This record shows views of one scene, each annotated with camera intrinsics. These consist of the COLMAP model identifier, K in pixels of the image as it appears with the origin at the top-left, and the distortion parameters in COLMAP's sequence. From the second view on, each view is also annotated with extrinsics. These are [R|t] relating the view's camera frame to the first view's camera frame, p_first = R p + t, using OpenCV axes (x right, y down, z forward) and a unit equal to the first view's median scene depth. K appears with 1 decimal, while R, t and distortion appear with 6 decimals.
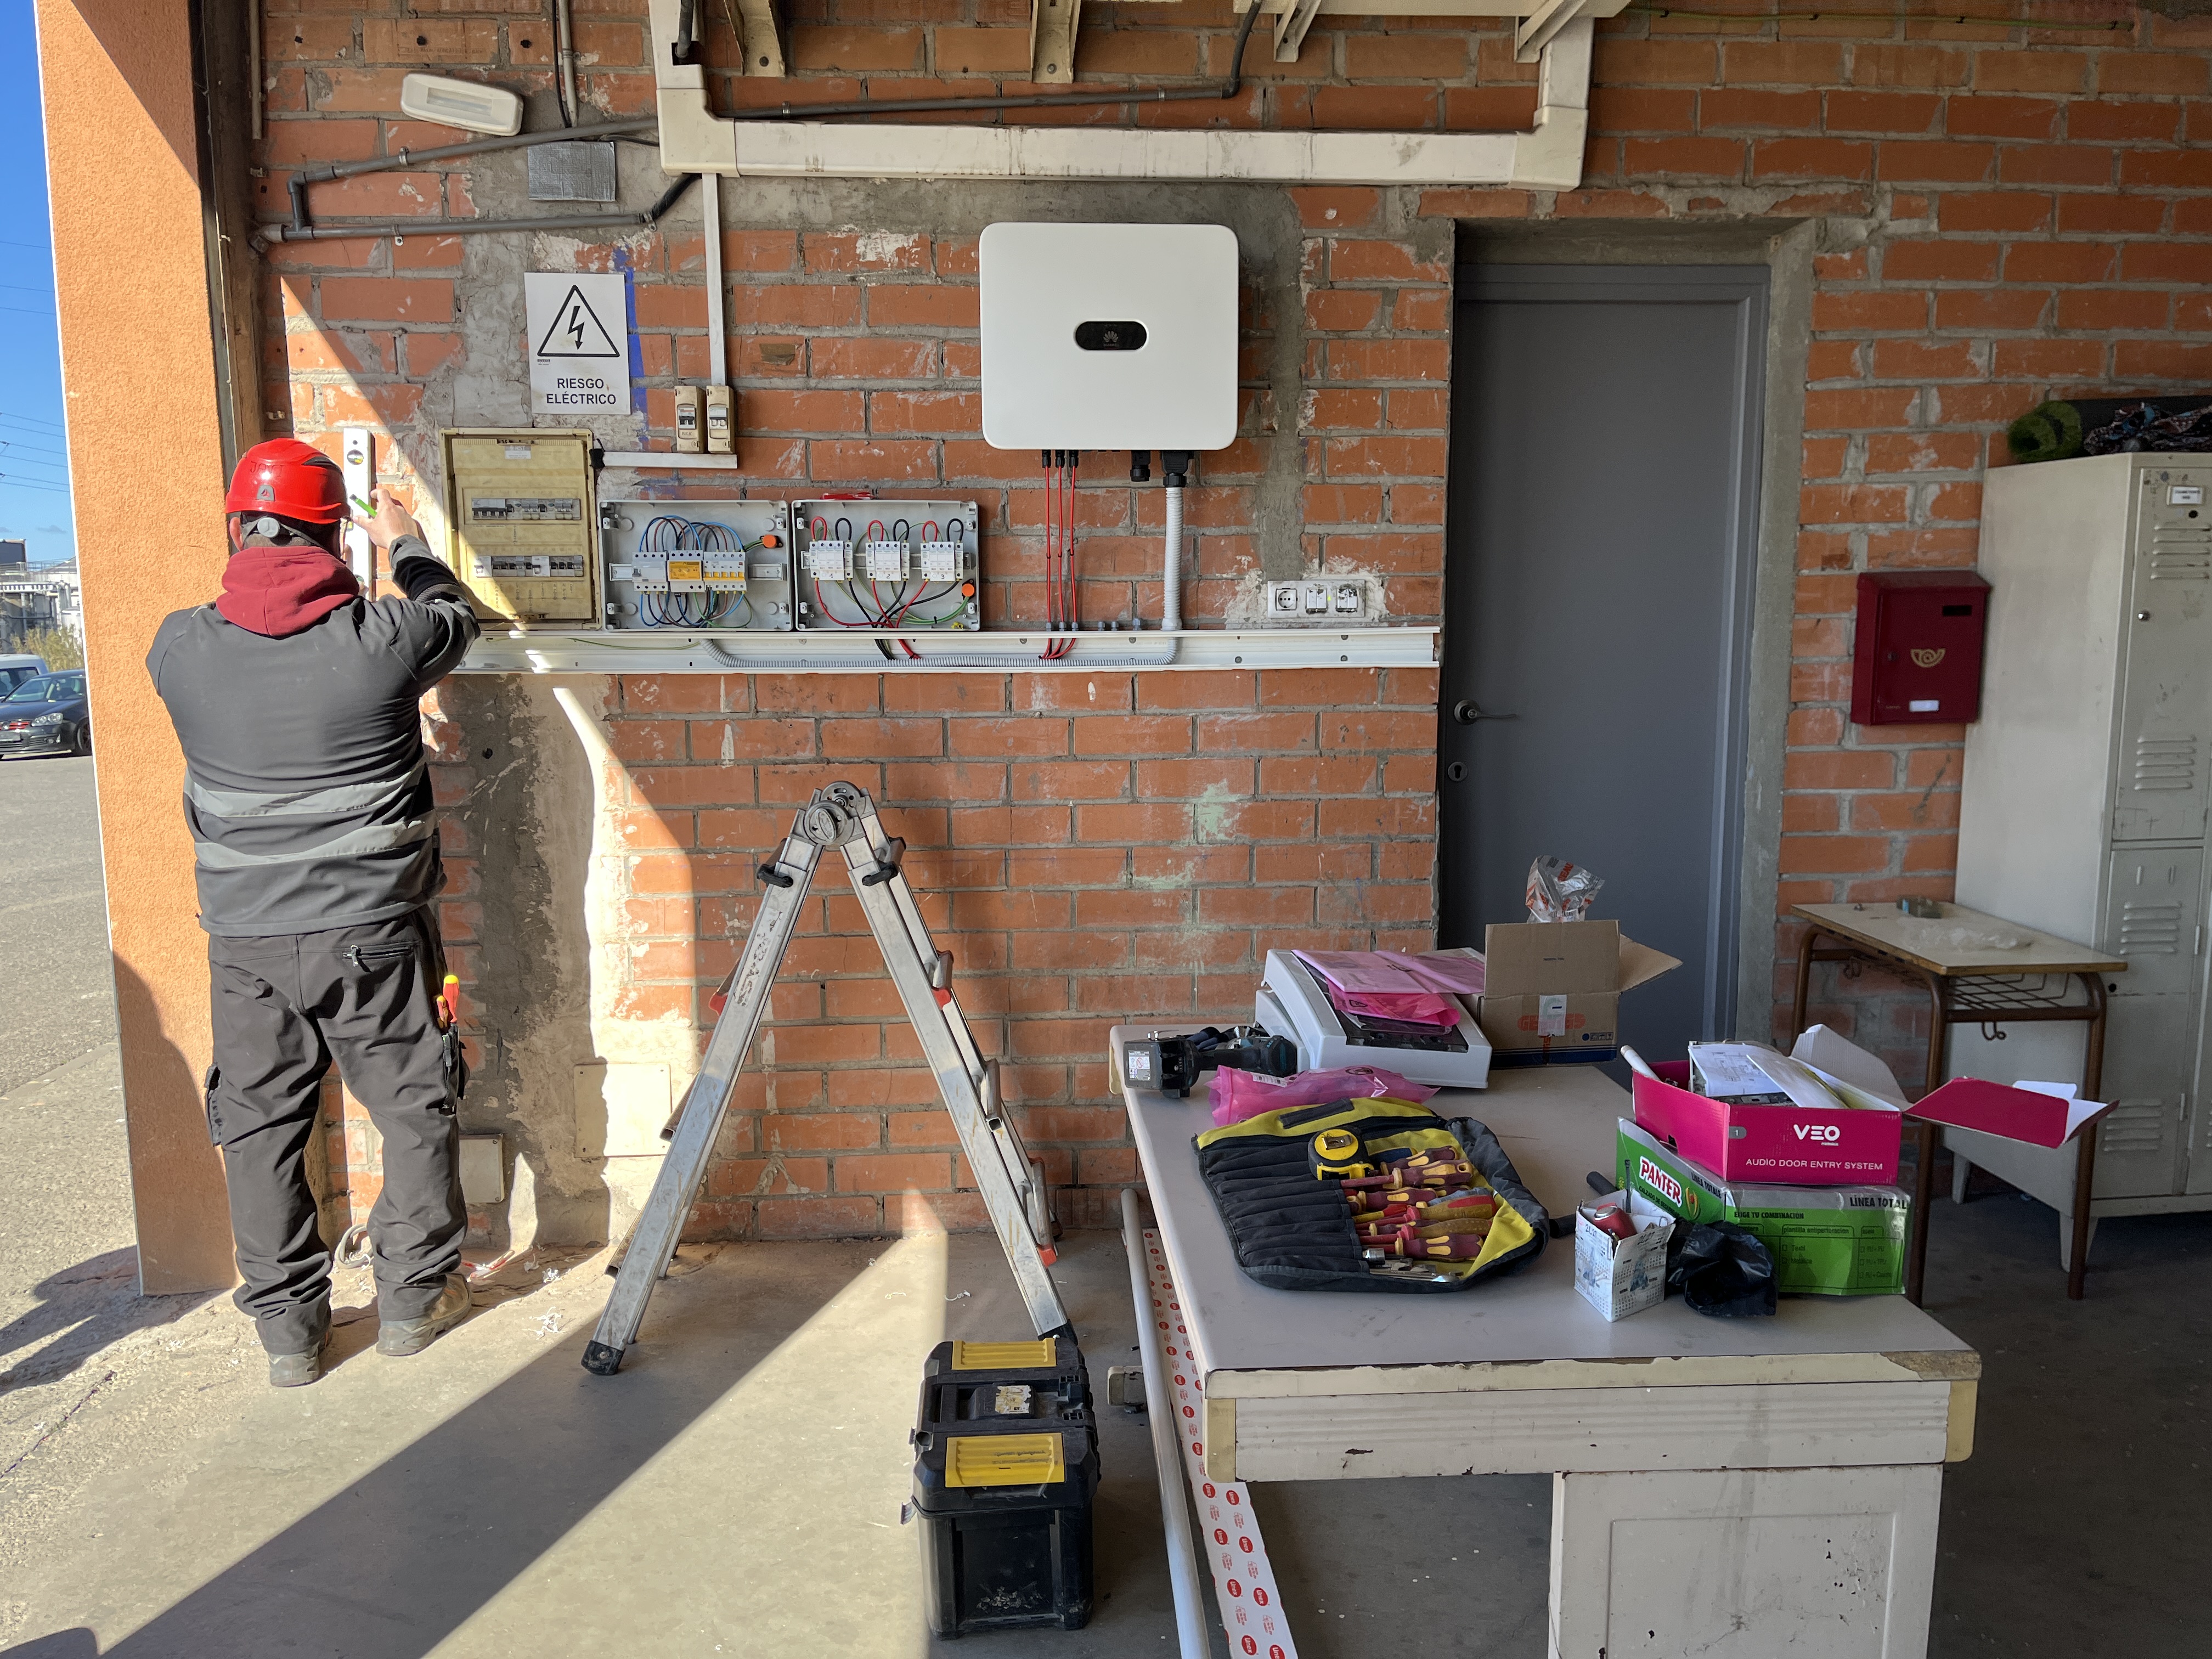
lens RADIAL K [[1676.9, 0, 1101.9], [0, 1676.9, 834.8], [0, 0, 1]] dist [0.036606, -0.026313]
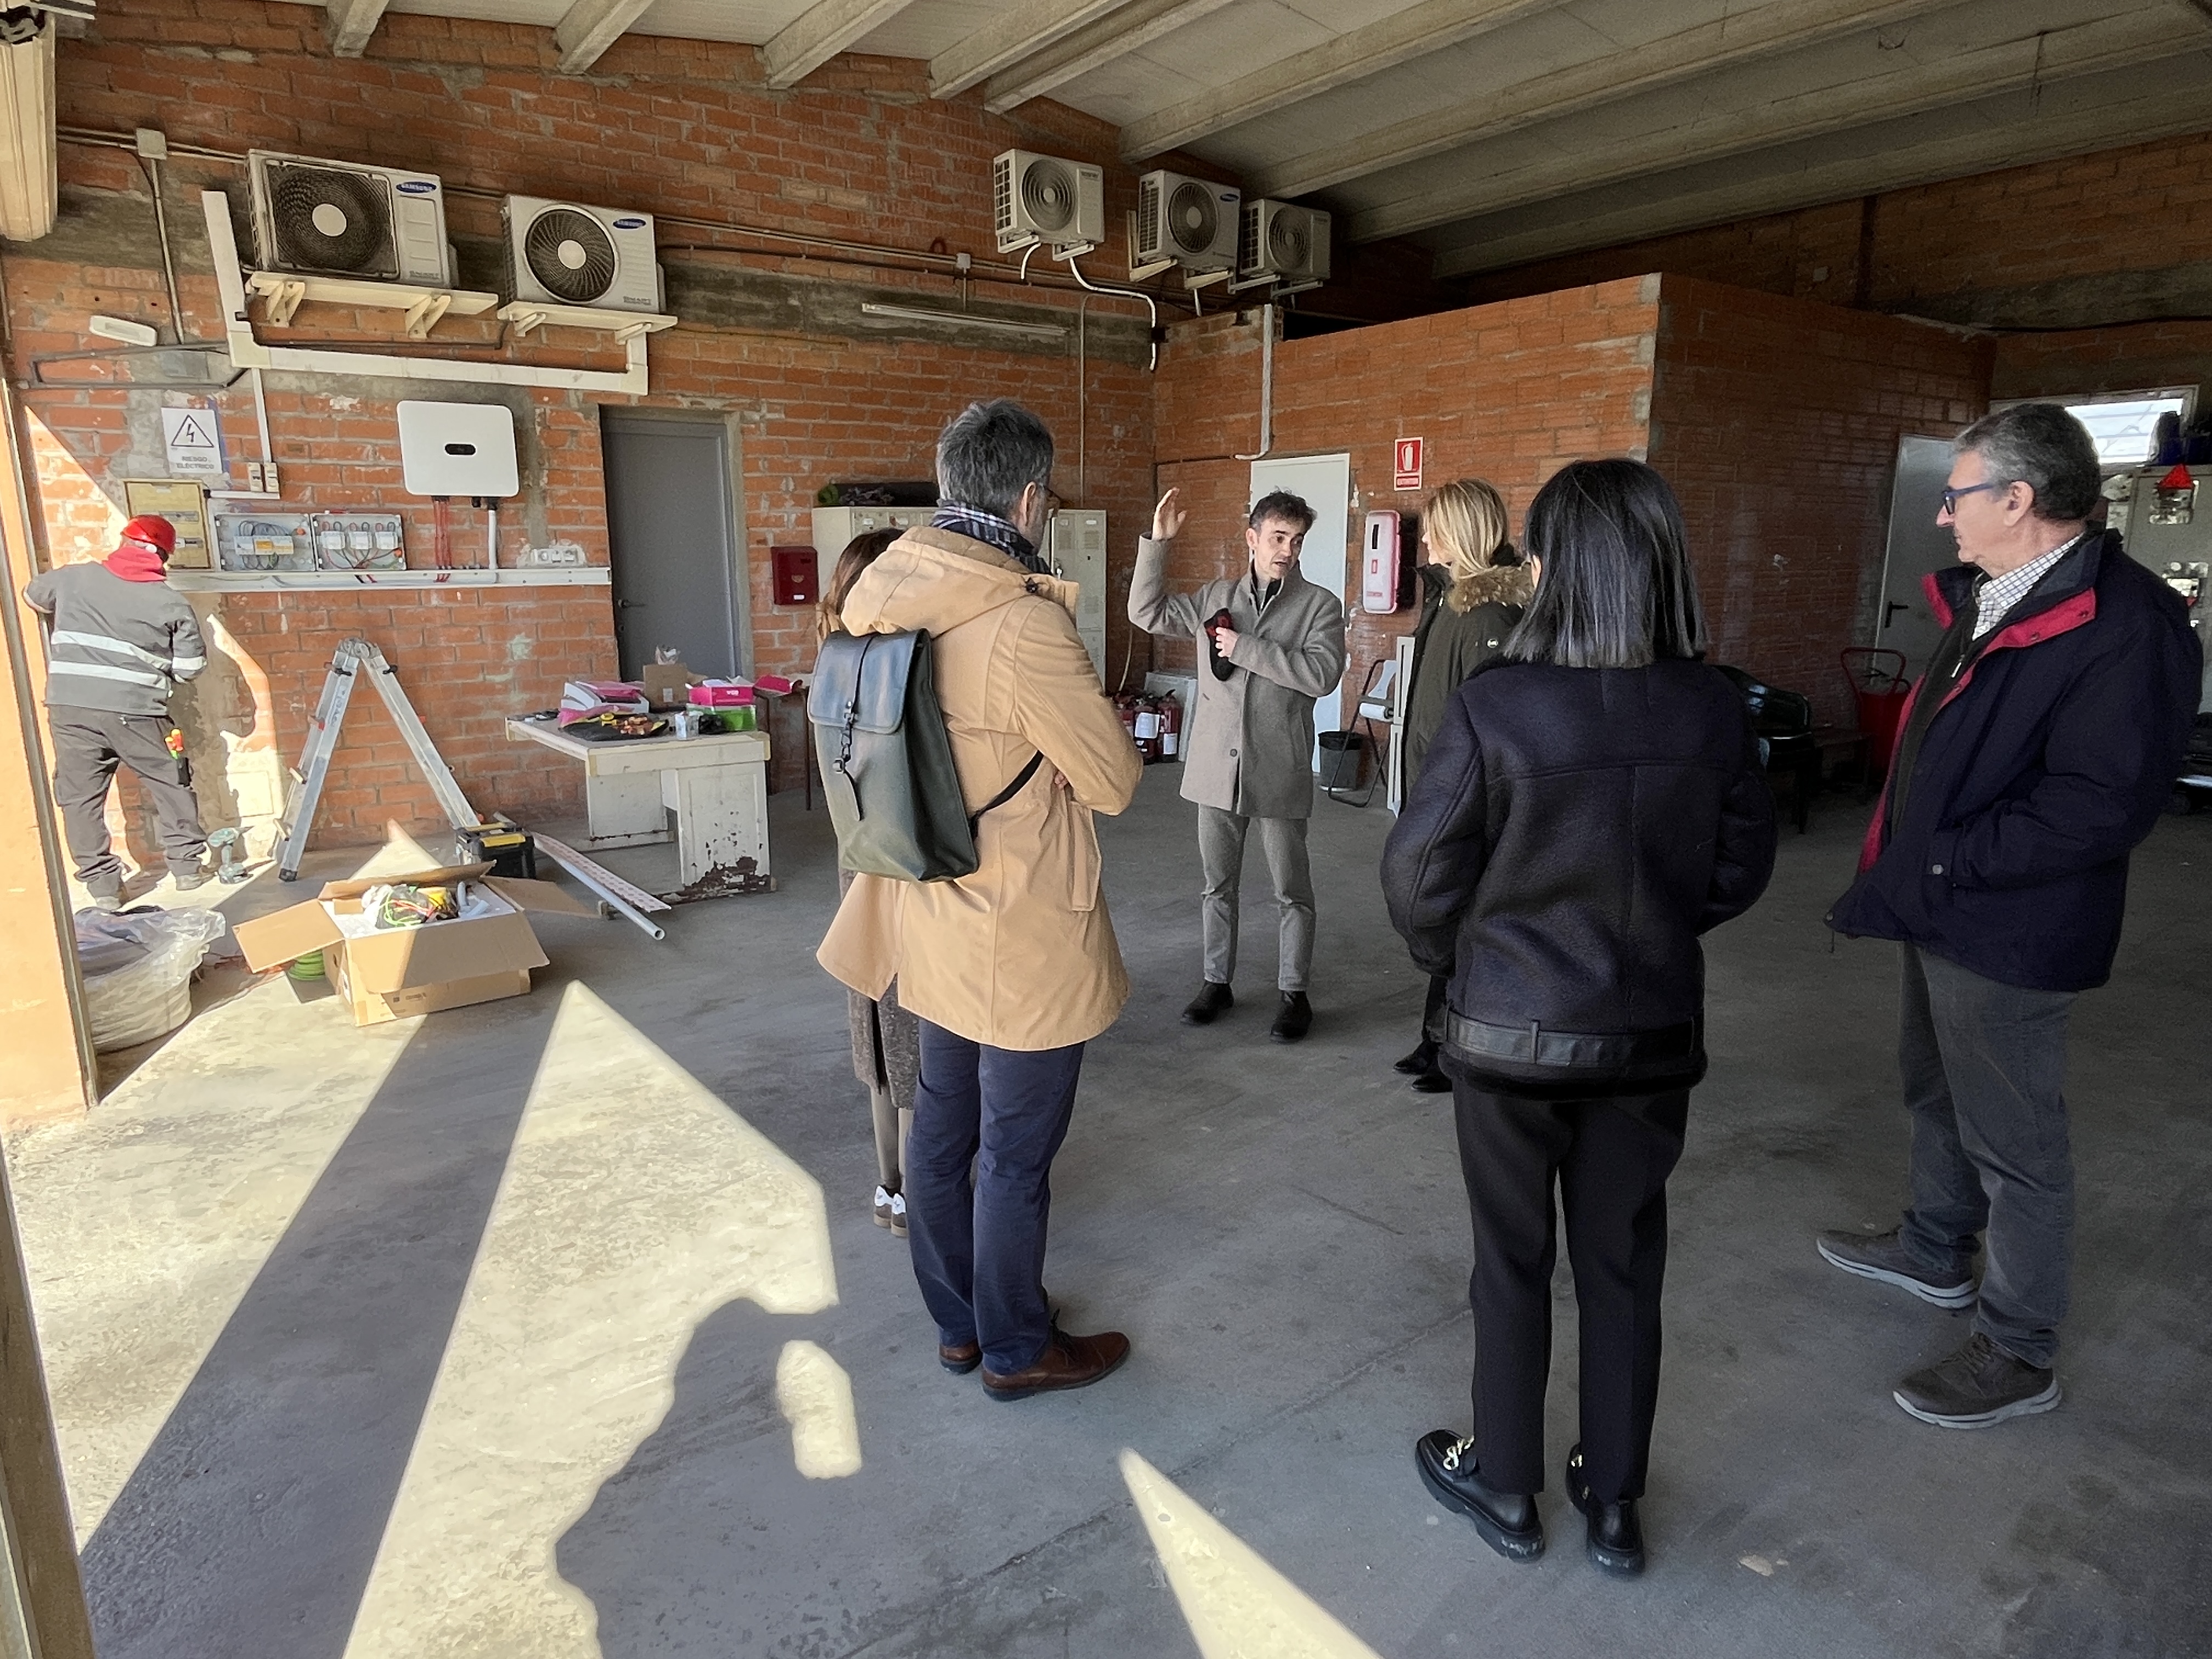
lens RADIAL K [[1328.8, 0, 1104.6], [0, 1328.8, 834.4], [0, 0, 1]] dist [-0.000731, -0.003237]
pose [[0.838300, -0.112862, 0.533399, -0.287910], [0.072728, 0.992745, 0.095754, 0.137800], [-0.540336, -0.041478, 0.840426, -1.103662]]
